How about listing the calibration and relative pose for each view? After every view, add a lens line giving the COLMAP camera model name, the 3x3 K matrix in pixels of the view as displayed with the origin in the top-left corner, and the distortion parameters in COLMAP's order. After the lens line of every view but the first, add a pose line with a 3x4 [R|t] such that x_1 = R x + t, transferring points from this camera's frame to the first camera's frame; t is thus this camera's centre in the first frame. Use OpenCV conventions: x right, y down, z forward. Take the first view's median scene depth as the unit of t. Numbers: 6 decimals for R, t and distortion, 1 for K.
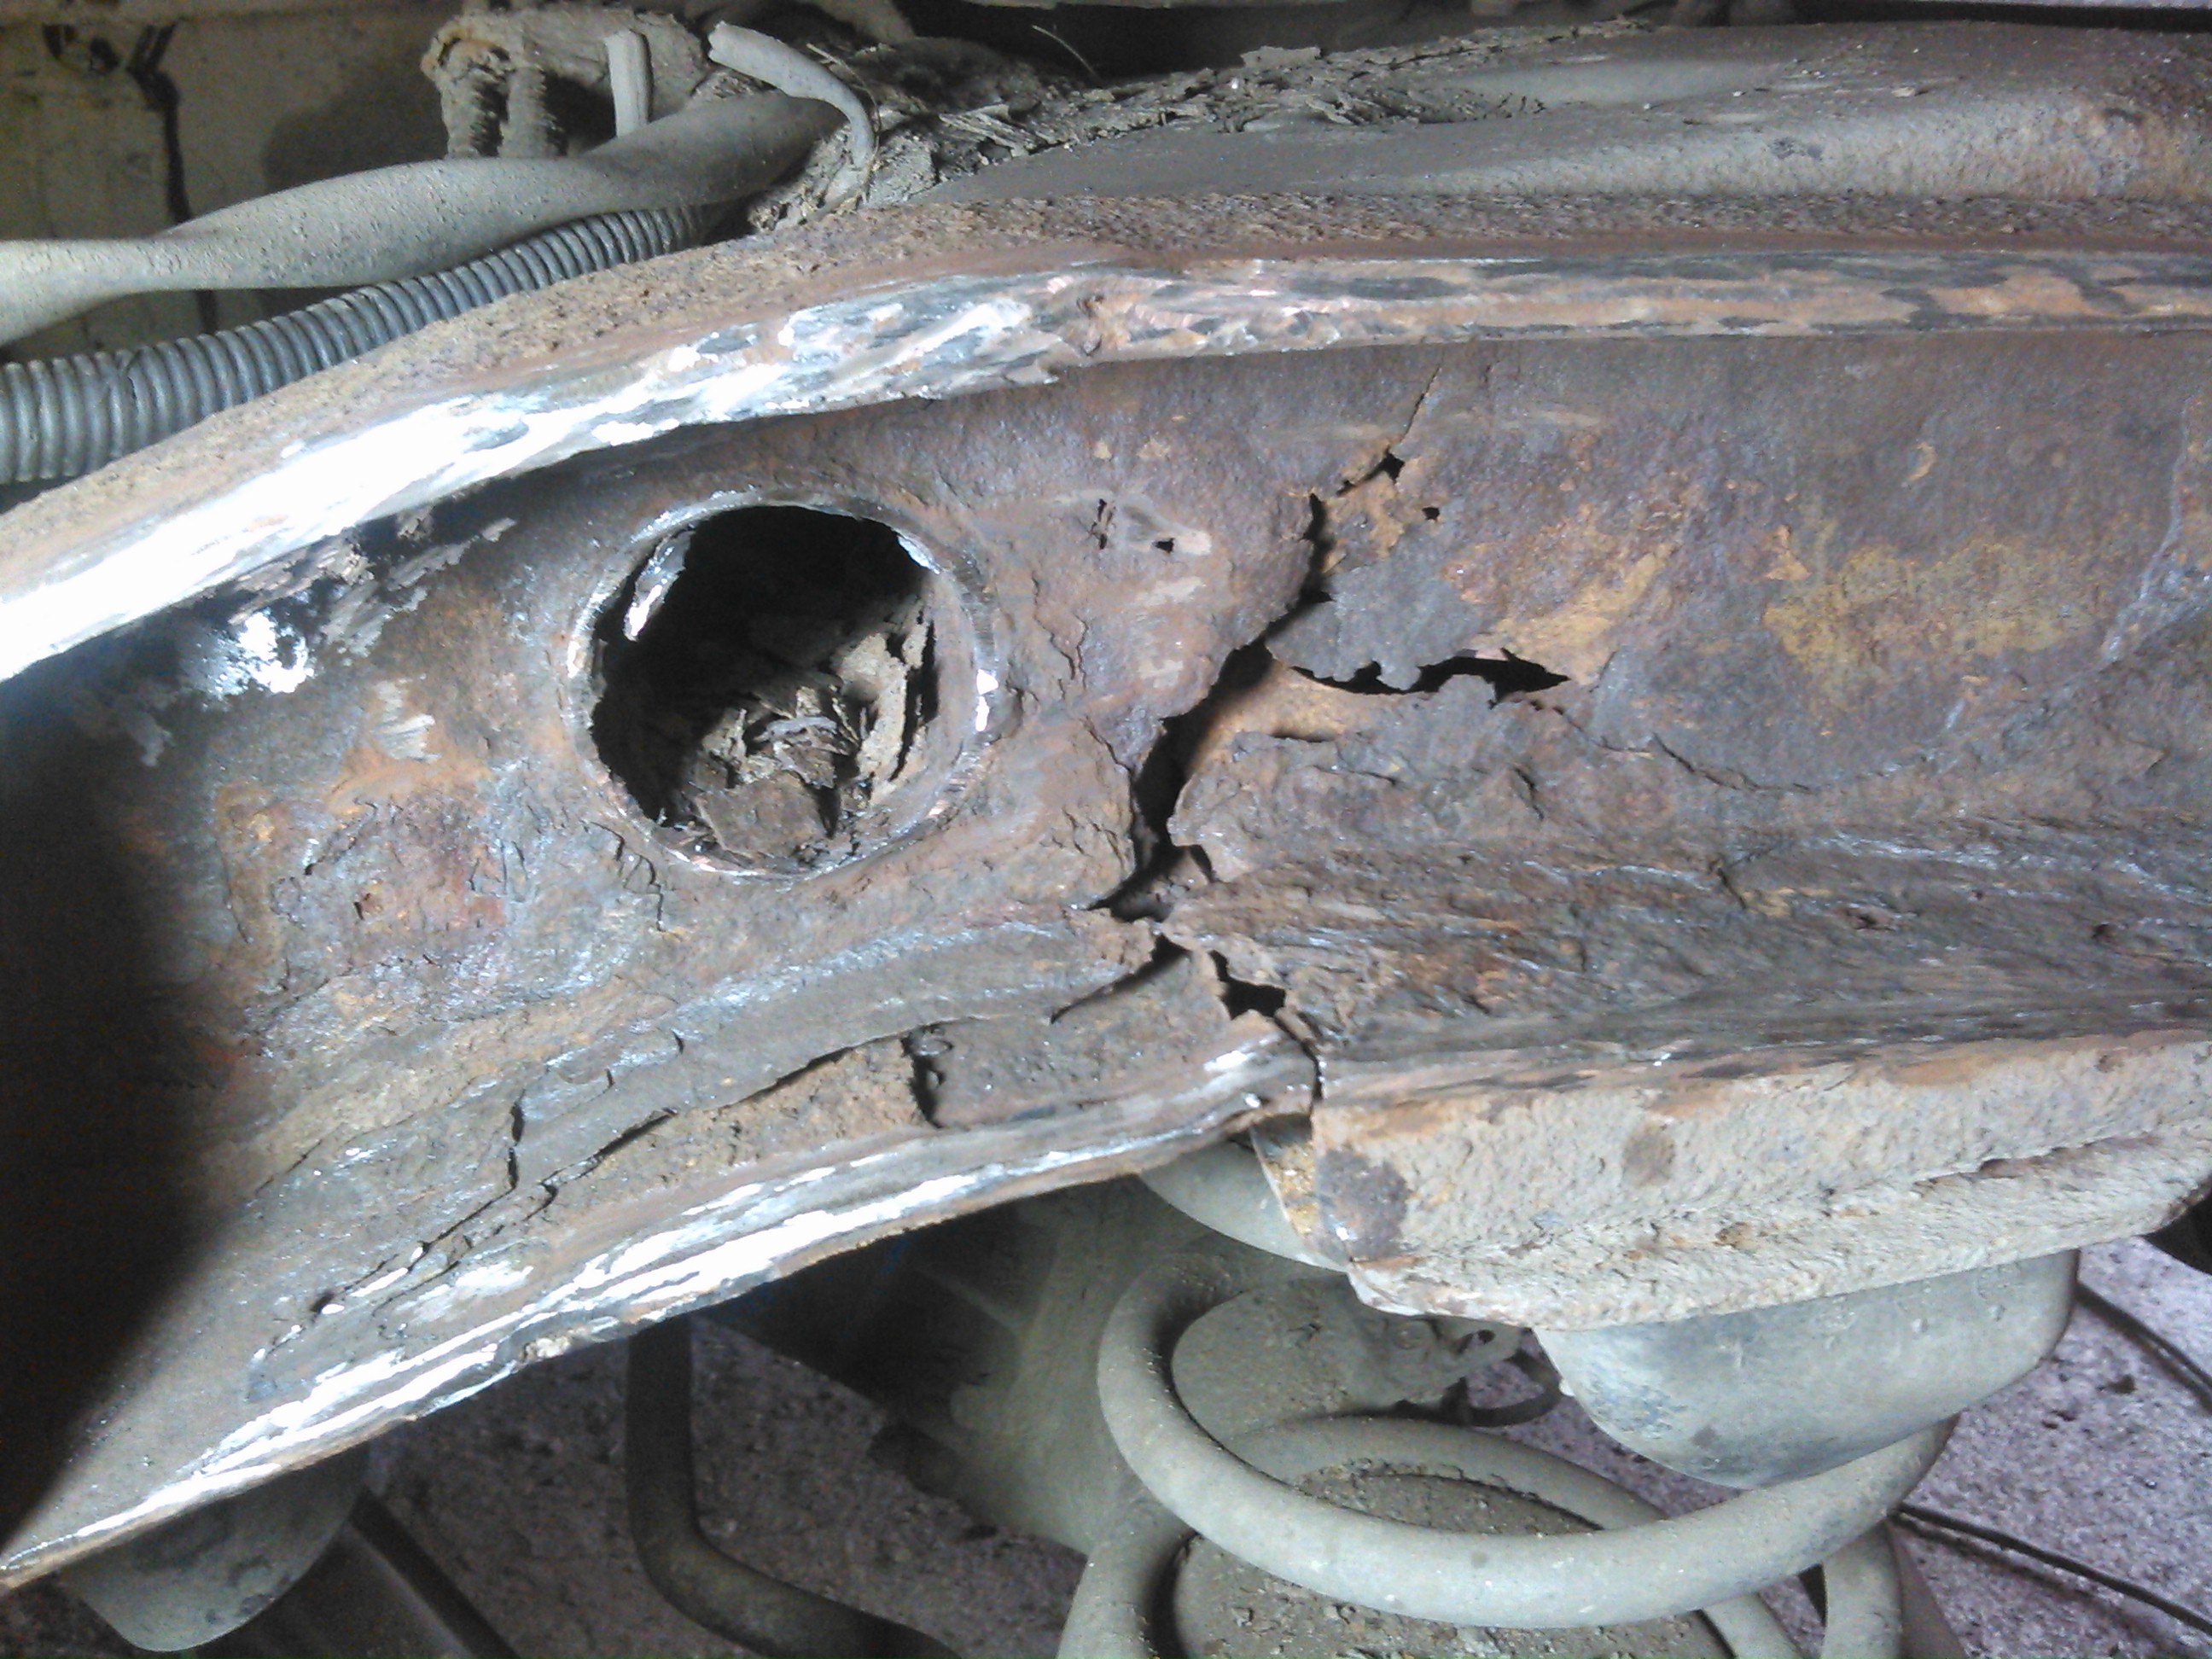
lens RADIAL K [[2197.9, 0, 1118.4], [0, 2197.9, 832.3], [0, 0, 1]] dist [0.041737, -0.177656]
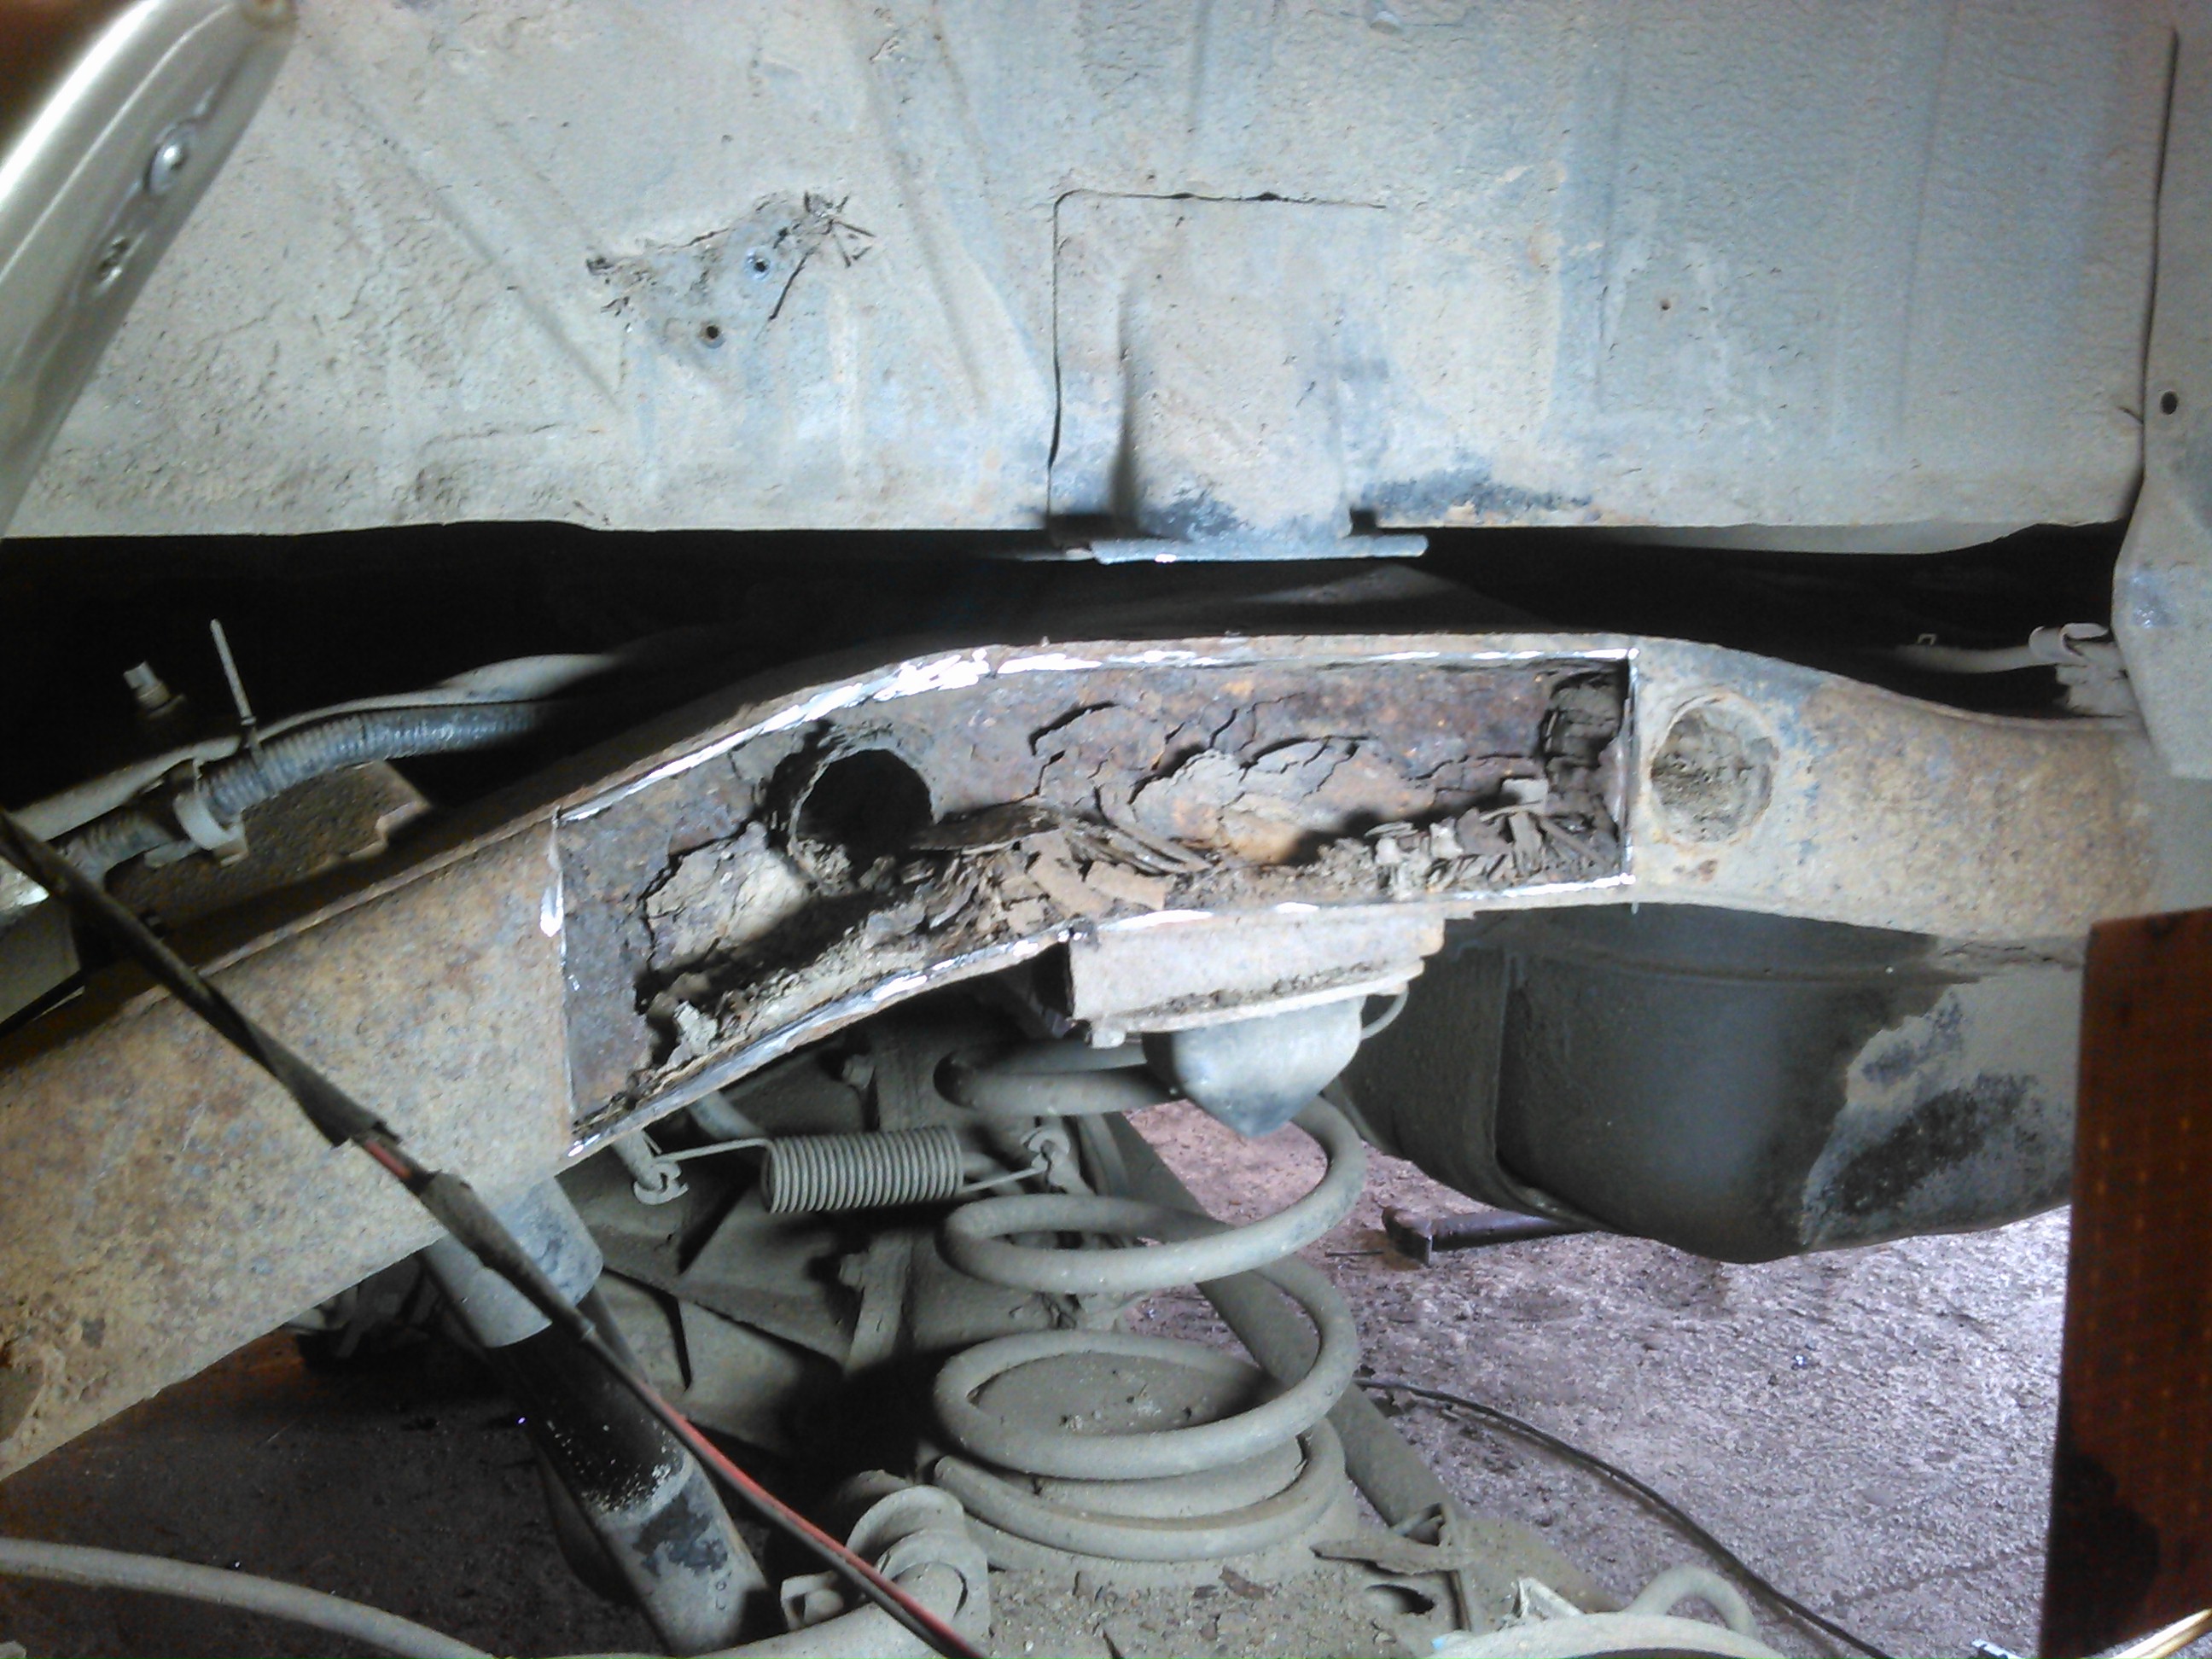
lens RADIAL K [[2144.2, 0, 1071.3], [0, 2144.2, 822.7], [0, 0, 1]] dist [0.058477, -0.218521]
pose [[0.982797, -0.041844, 0.179884, -0.347613], [0.081504, 0.972286, -0.219129, 0.507585], [-0.165730, 0.230021, 0.958970, -1.442555]]
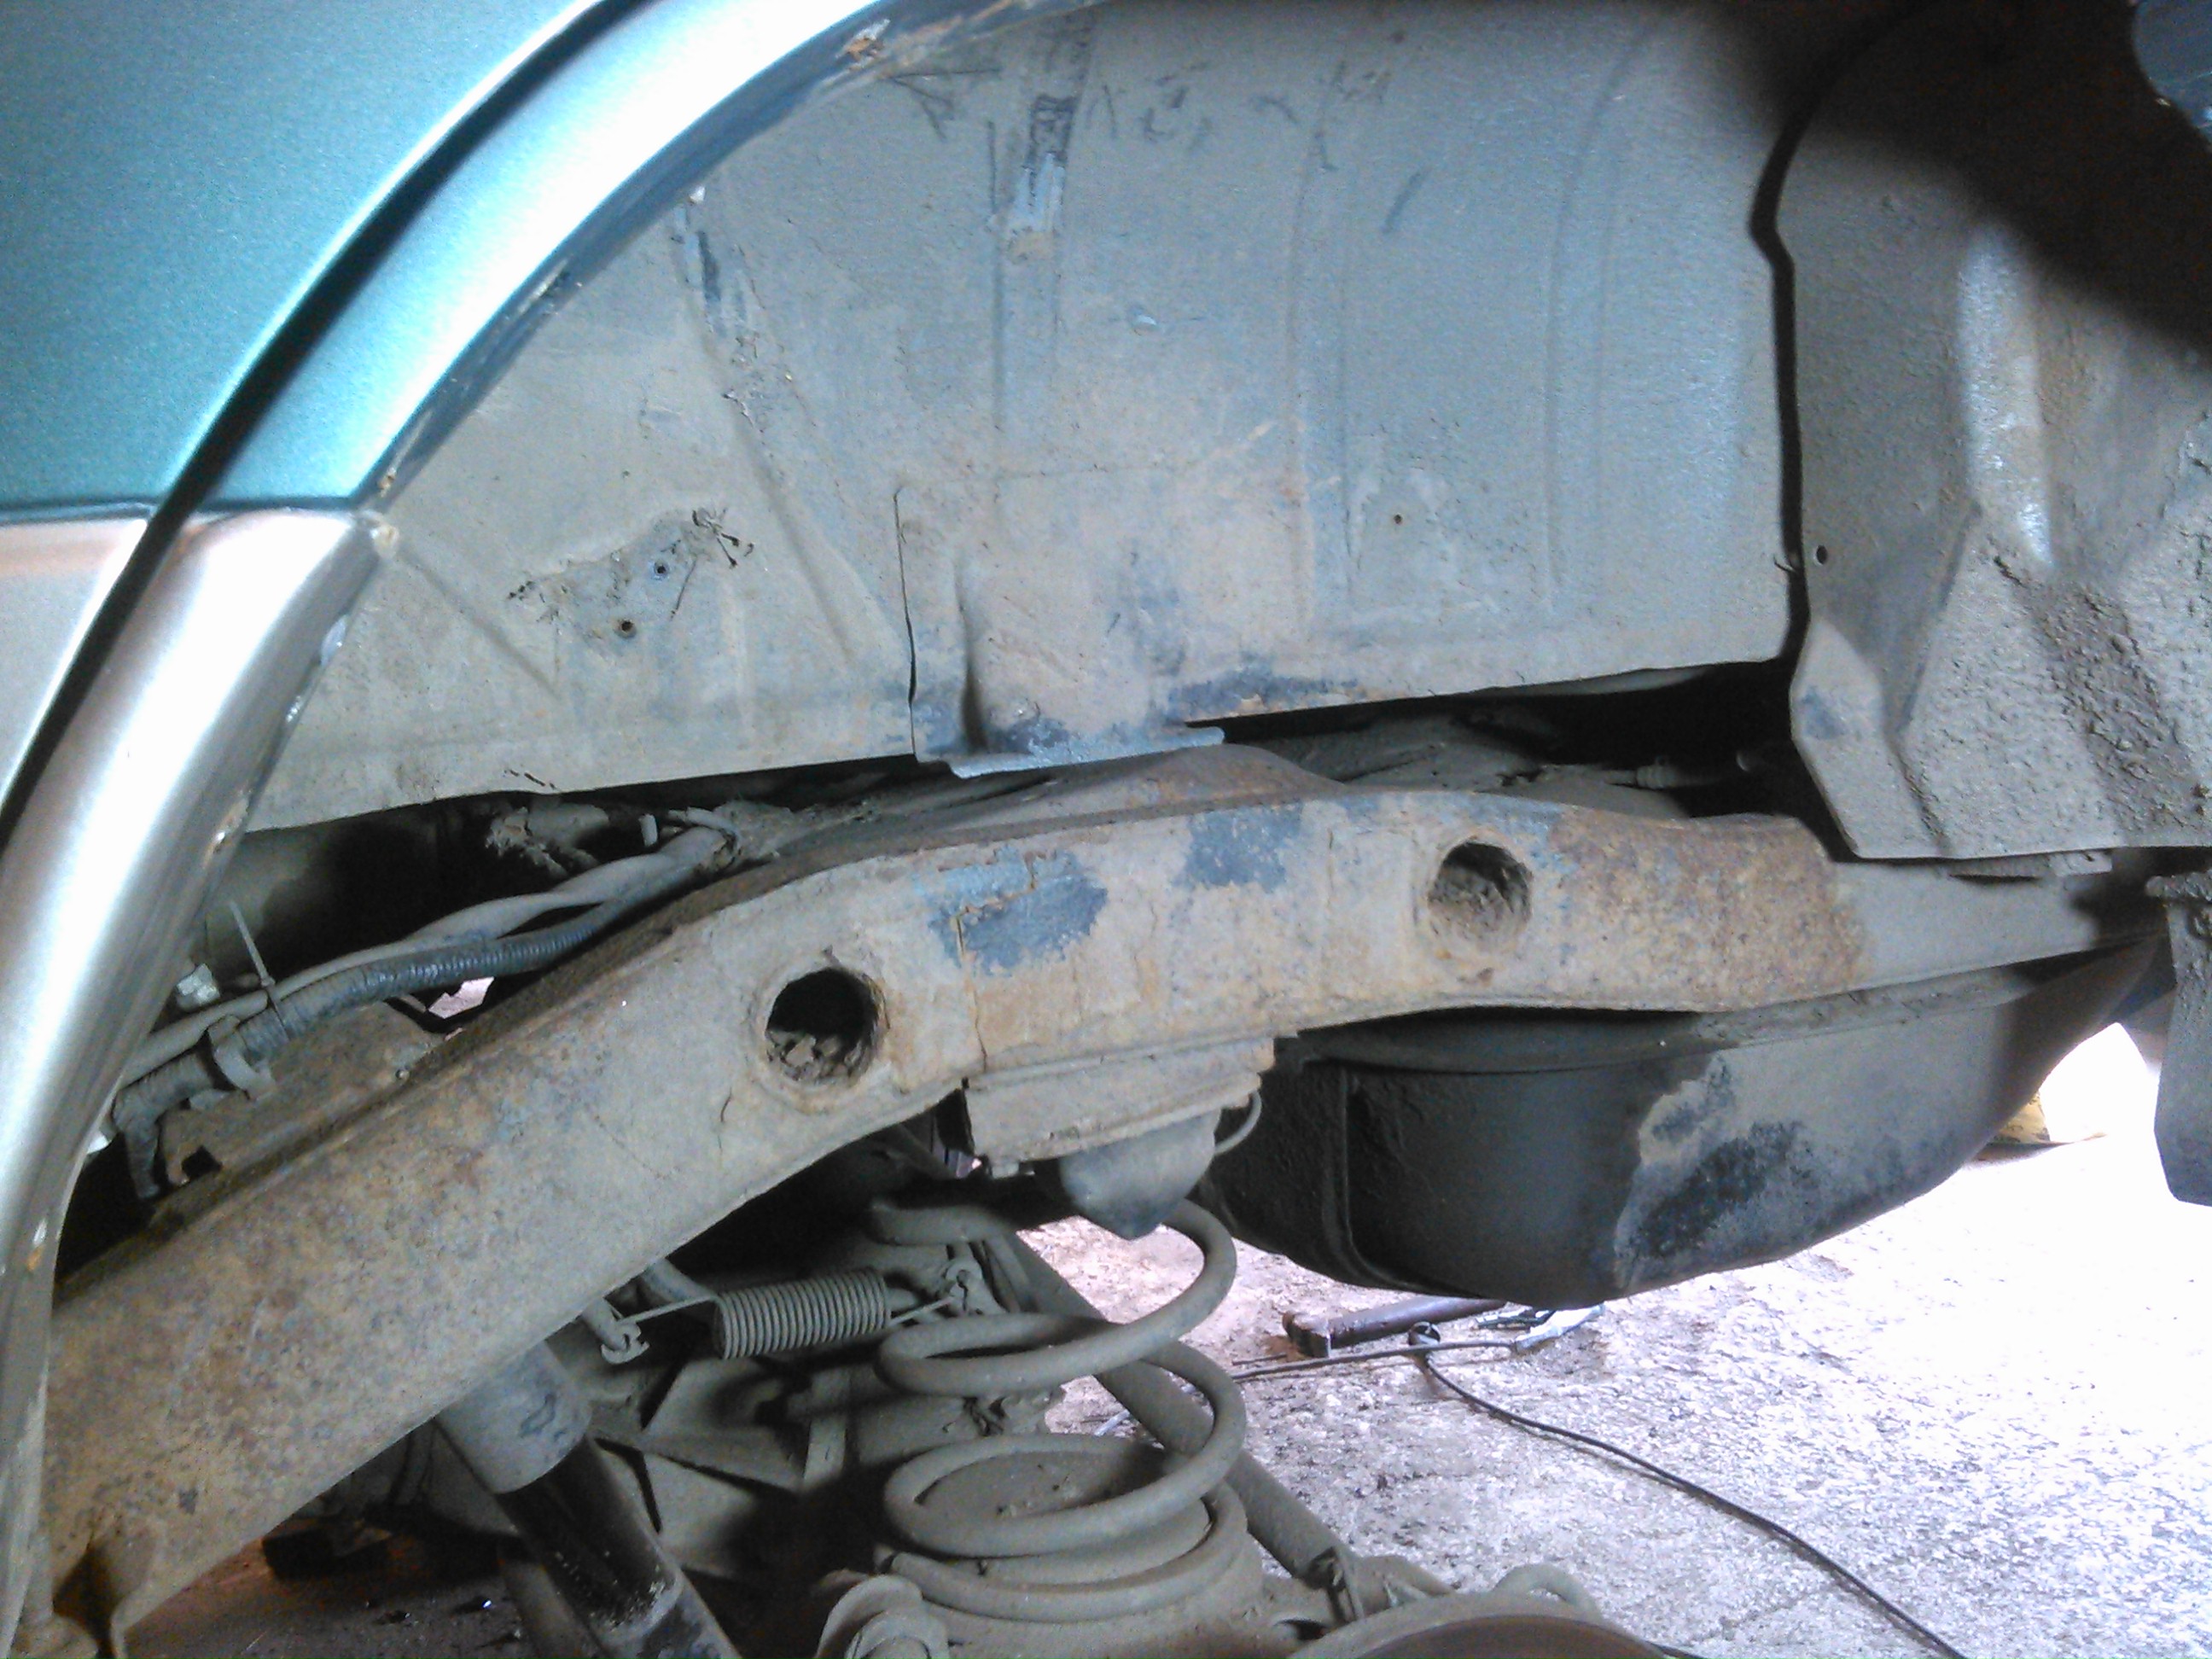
lens RADIAL K [[2133.3, 0, 1062.9], [0, 2133.3, 847.4], [0, 0, 1]] dist [0.077147, -0.256360]
pose [[0.962918, -0.127015, 0.238027, -0.440176], [0.190461, 0.944890, -0.266286, 0.592772], [-0.191087, 0.301746, 0.934042, -1.928016]]
